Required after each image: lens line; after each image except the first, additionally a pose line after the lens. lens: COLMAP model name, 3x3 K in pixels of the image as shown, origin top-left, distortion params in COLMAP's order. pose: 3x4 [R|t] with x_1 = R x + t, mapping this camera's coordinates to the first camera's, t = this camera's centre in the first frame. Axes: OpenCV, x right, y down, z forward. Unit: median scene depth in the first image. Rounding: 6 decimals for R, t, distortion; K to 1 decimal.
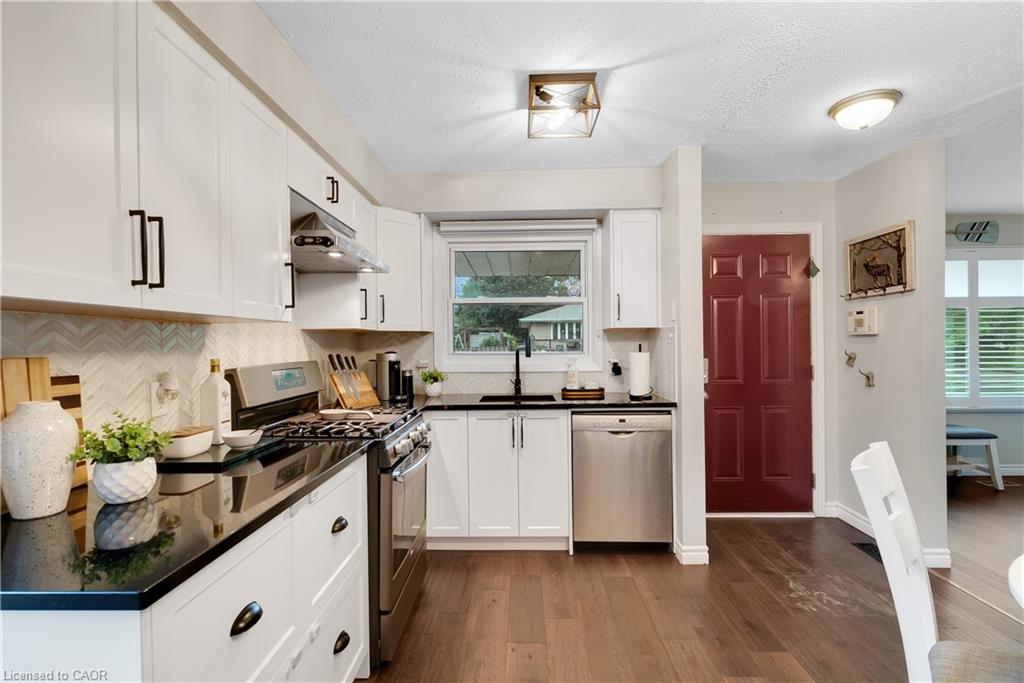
lens RADIAL K [[482.5, 0, 510.1], [0, 482.5, 345.9], [0, 0, 1]] dist [-0.000272, 0.001058]
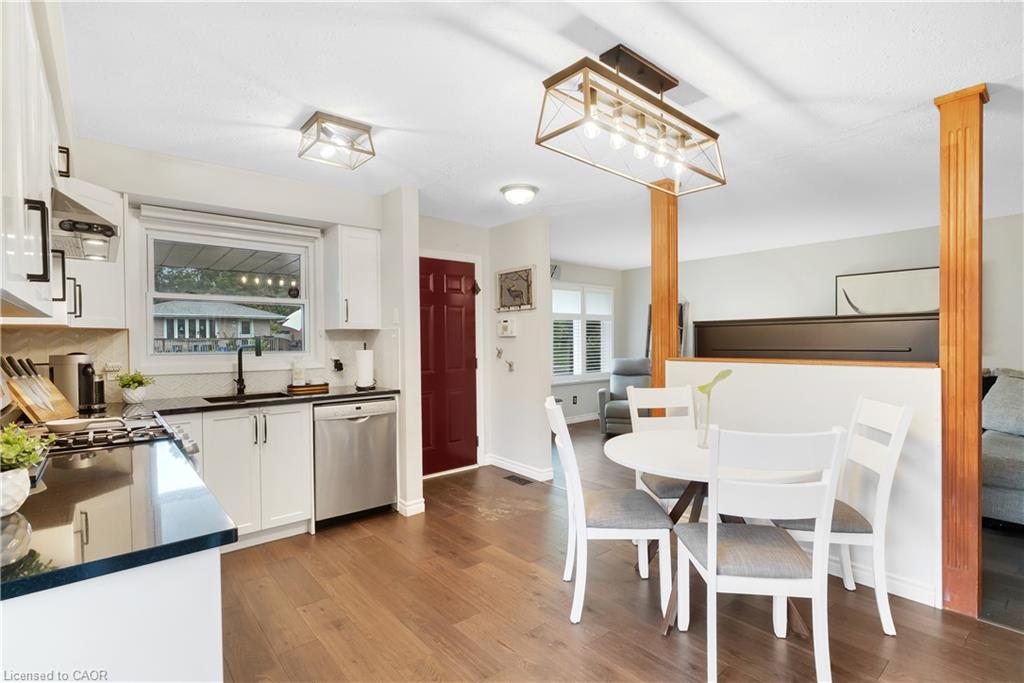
lens RADIAL K [[482.5, 0, 510.1], [0, 482.5, 345.9], [0, 0, 1]] dist [-0.000272, 0.001058]
pose [[0.747960, -0.006079, 0.663716, -0.246213], [0.005699, 0.999980, 0.002736, 0.002233], [-0.663719, 0.001736, 0.747980, -0.113764]]
